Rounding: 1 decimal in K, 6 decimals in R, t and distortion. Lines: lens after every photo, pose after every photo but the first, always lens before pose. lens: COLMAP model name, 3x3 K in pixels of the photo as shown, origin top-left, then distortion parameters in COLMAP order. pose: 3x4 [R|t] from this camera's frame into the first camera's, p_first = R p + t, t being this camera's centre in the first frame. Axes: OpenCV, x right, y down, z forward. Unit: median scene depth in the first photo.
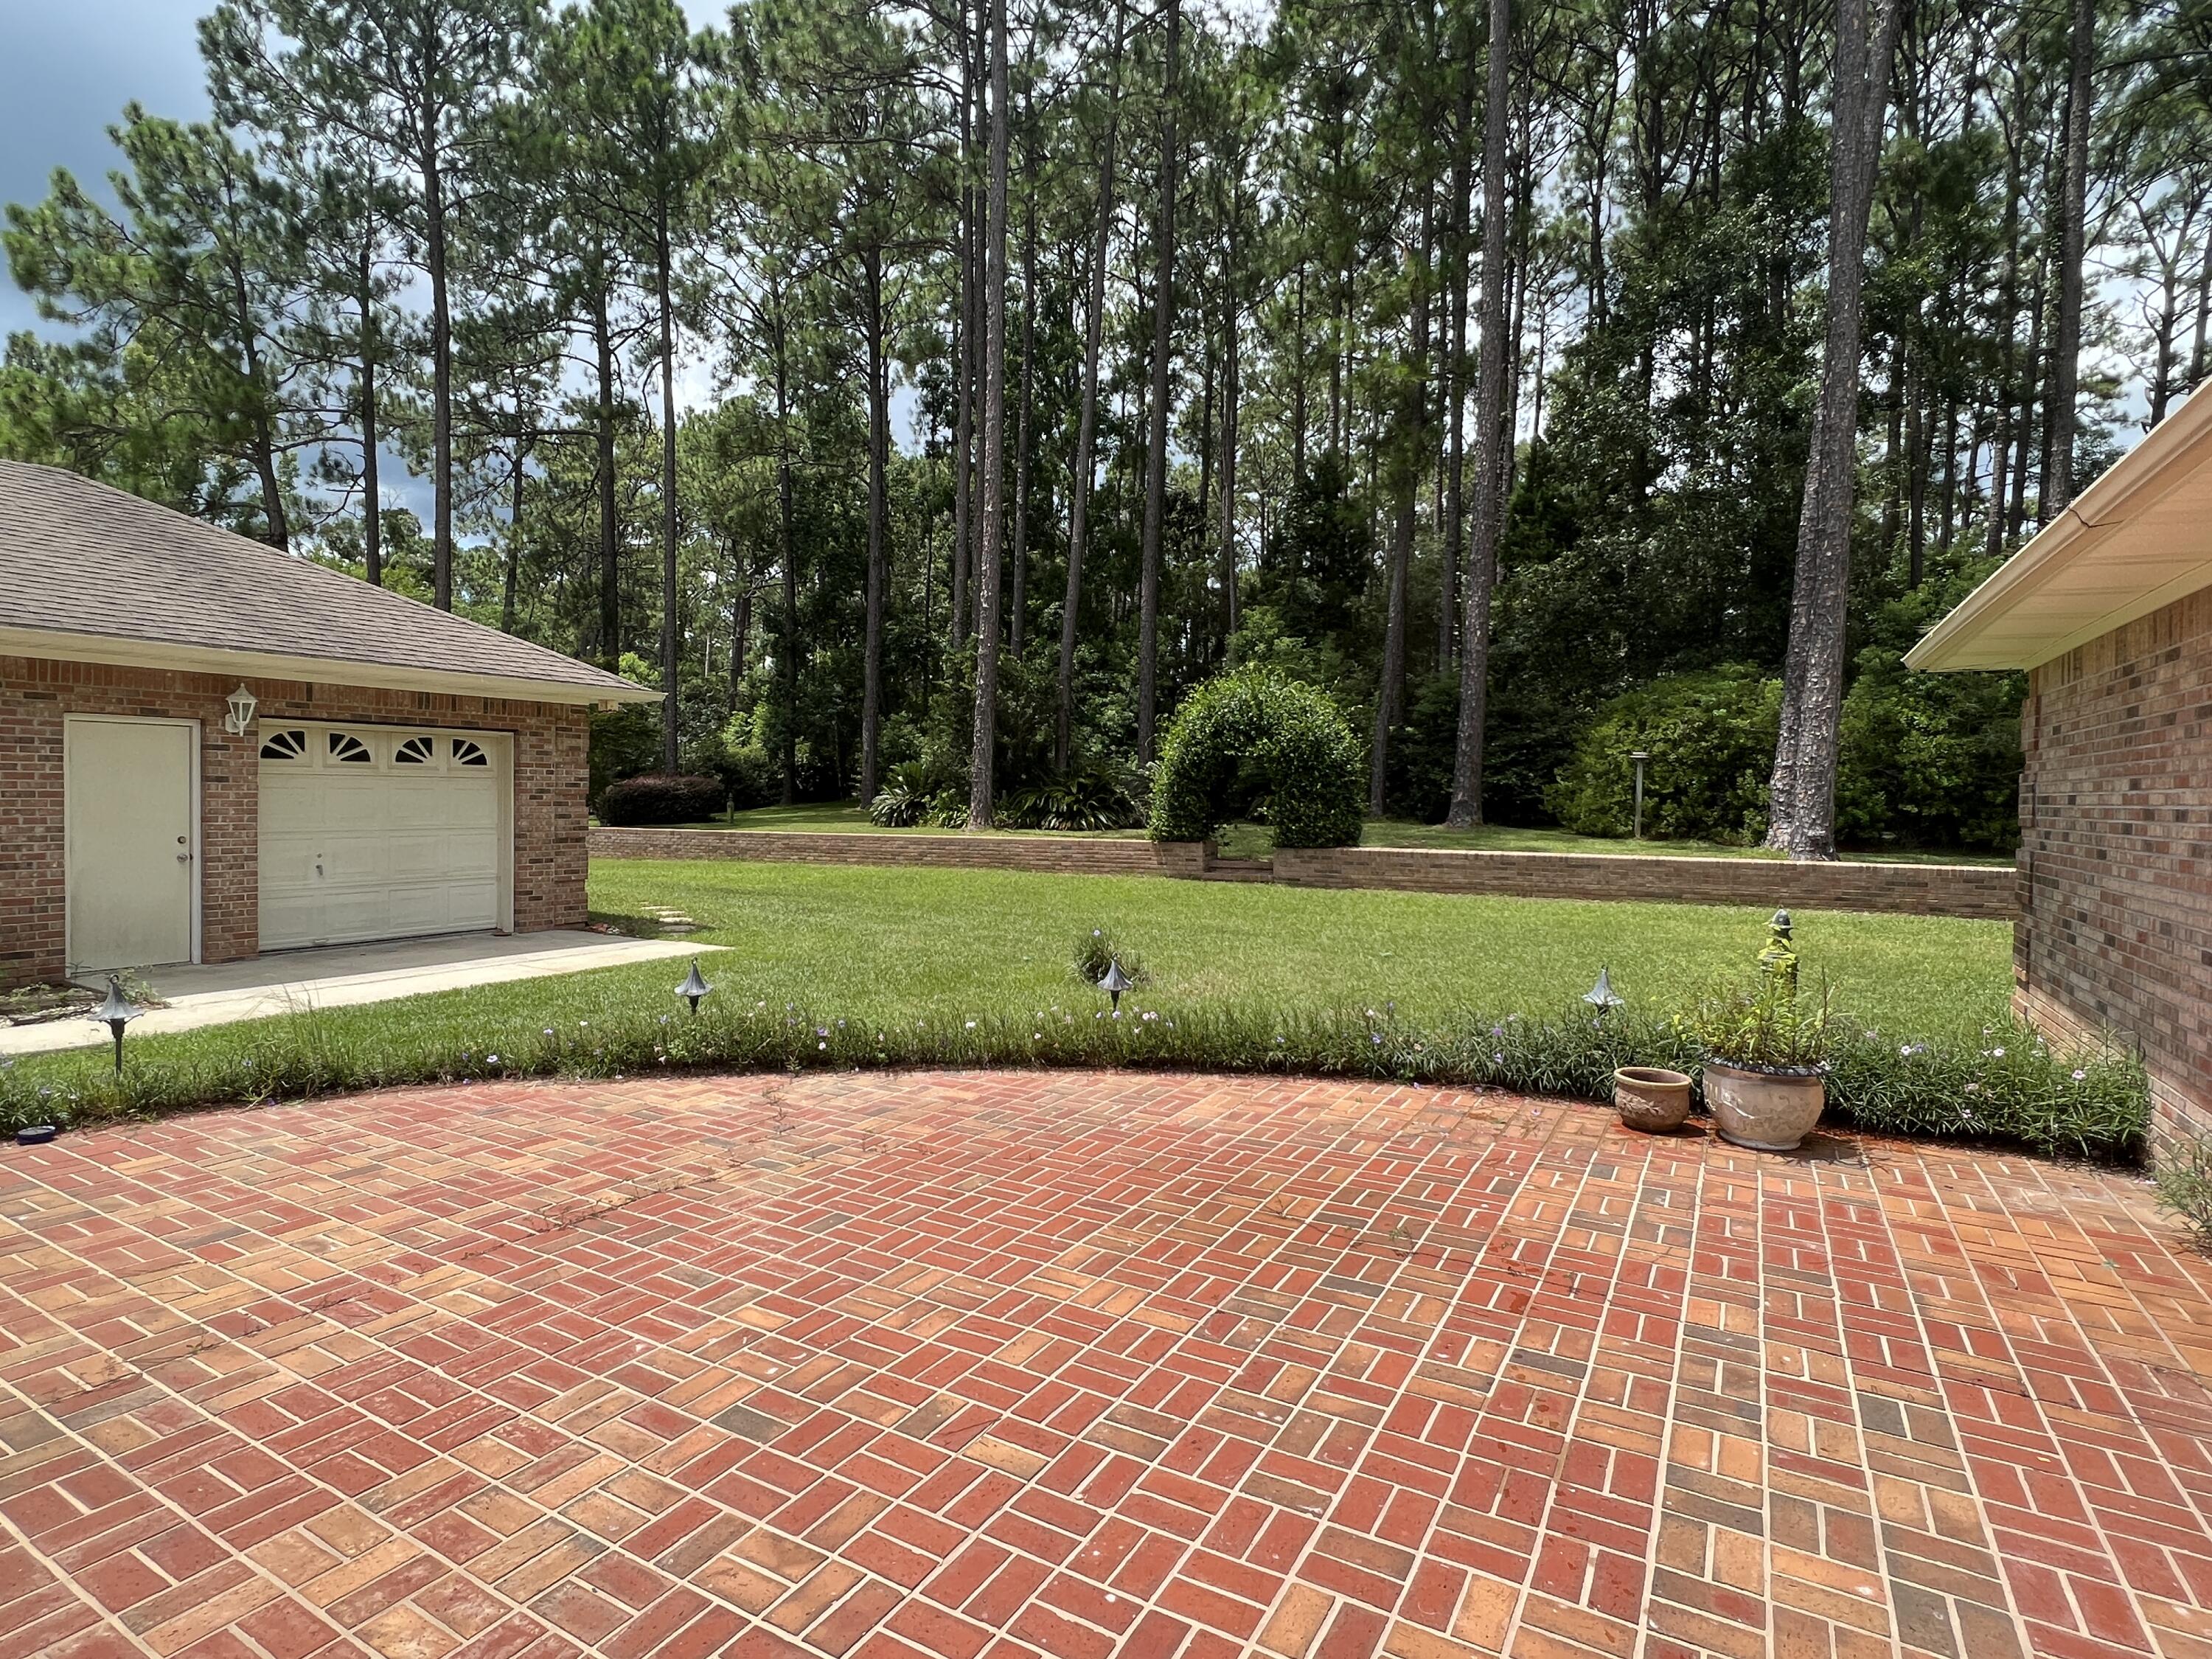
lens RADIAL K [[1113.4, 0, 1104.7], [0, 1113.4, 825.8], [0, 0, 1]] dist [-0.001094, -0.000298]
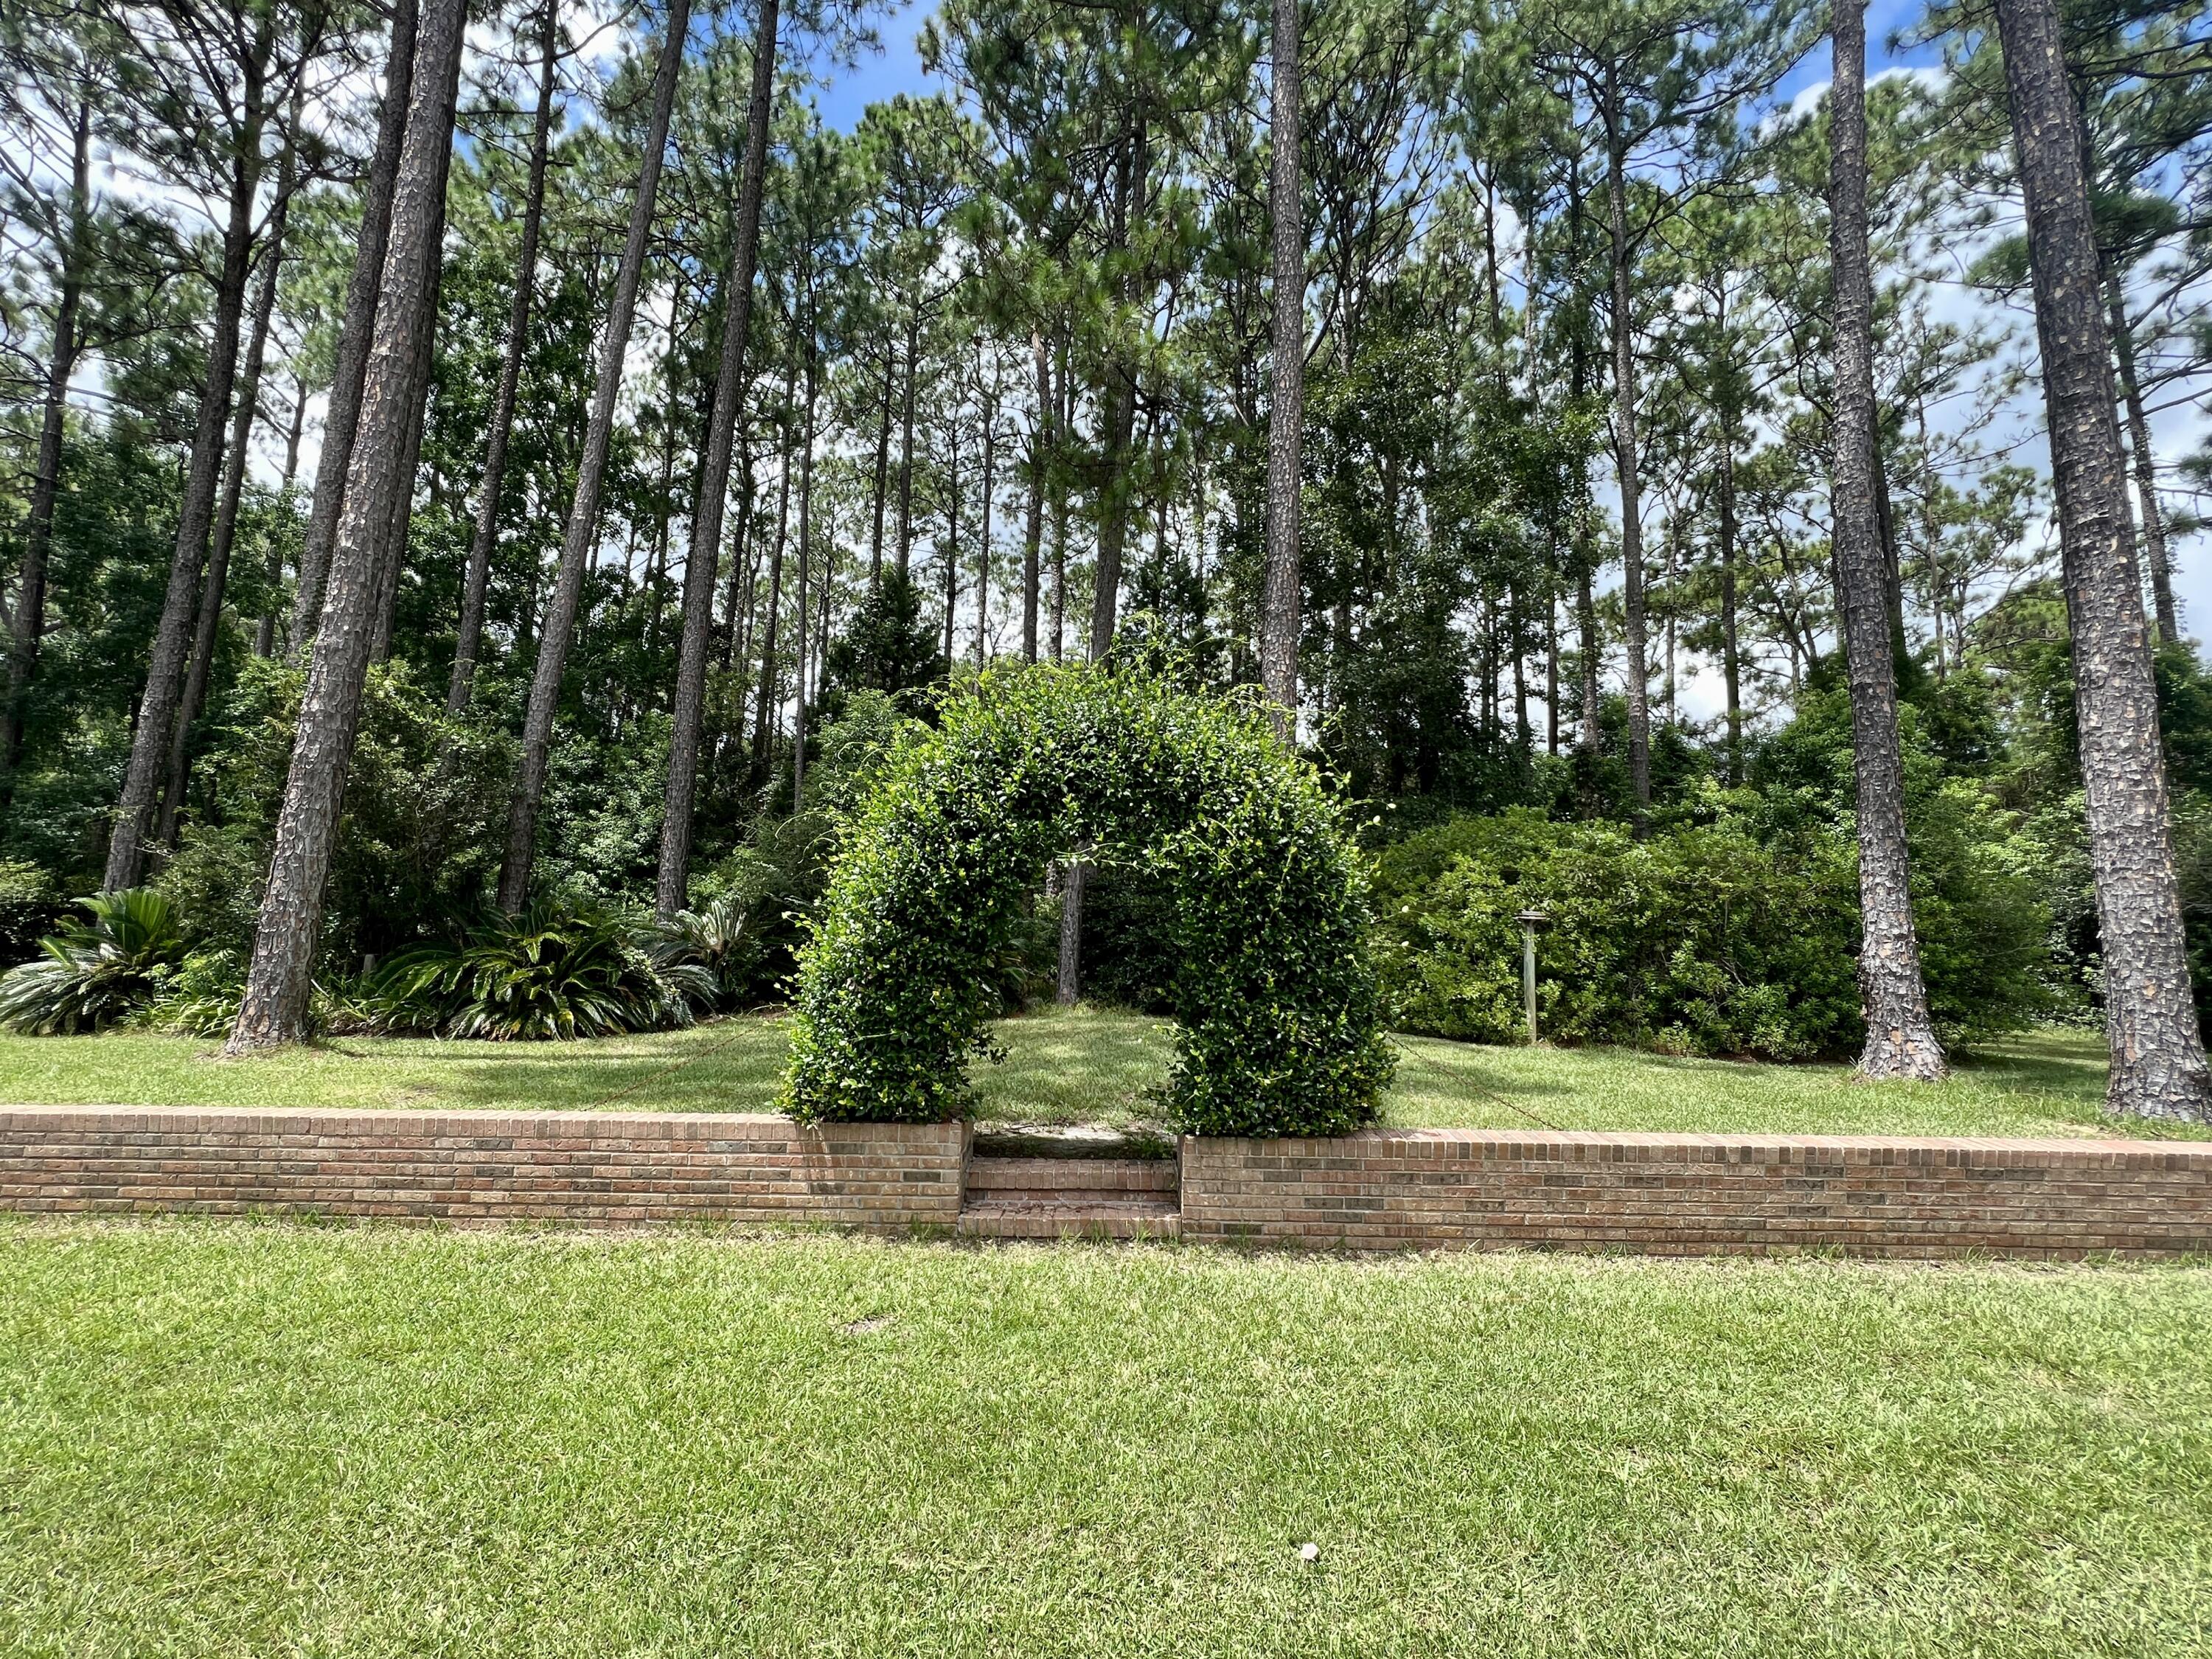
lens RADIAL K [[885.9, 0, 1068.3], [0, 885.9, 821.9], [0, 0, 1]] dist [-0.003385, 0.001406]
pose [[0.869981, 0.085805, 0.485562, -0.021214], [0.002825, 0.983859, -0.178922, -0.024646], [-0.493077, 0.157031, 0.855696, 0.664926]]
